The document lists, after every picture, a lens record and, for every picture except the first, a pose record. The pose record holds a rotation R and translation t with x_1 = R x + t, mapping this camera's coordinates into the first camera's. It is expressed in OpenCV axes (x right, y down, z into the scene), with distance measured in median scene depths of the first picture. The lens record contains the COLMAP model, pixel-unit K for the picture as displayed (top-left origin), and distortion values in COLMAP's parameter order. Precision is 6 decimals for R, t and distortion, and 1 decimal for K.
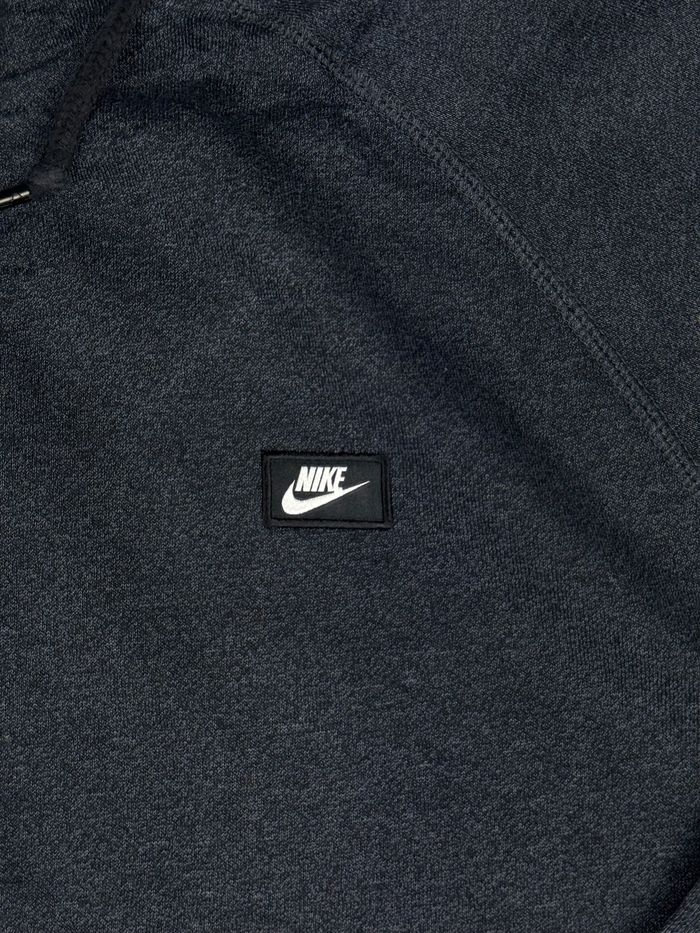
lens RADIAL K [[1285.0, 0, 354.6], [0, 1285.0, 468.3], [0, 0, 1]] dist [0.118568, 0.000000]
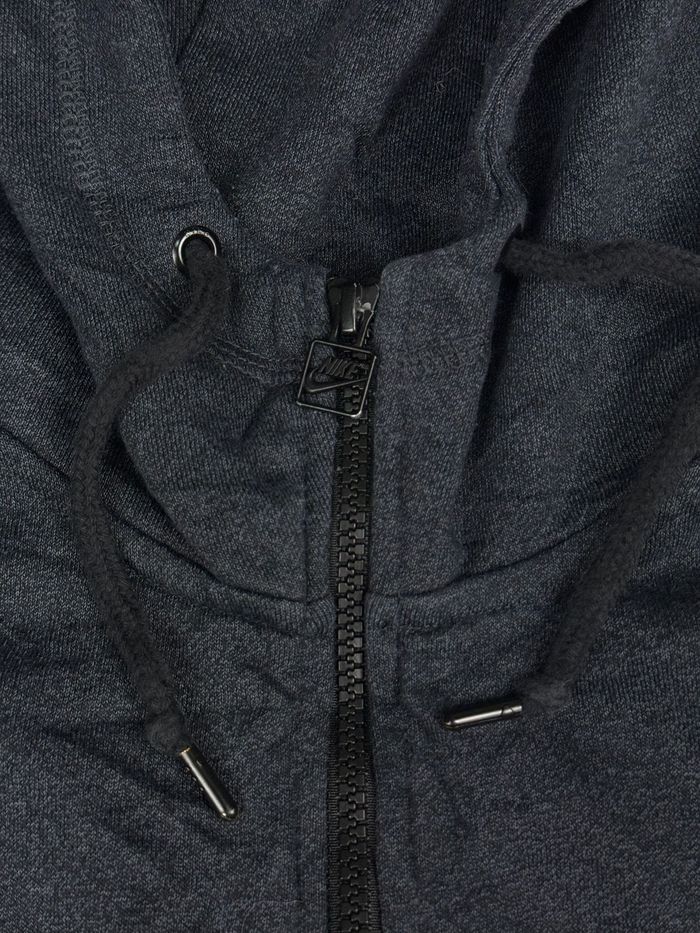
lens RADIAL K [[1285.0, 0, 361.1], [0, 1285.0, 497.5], [0, 0, 1]] dist [0.118568, 0.000000]
pose [[0.999717, 0.017022, 0.016620, -0.367461], [-0.013742, 0.983455, -0.180632, -0.193713], [-0.019420, 0.180352, 0.983410, 0.171589]]
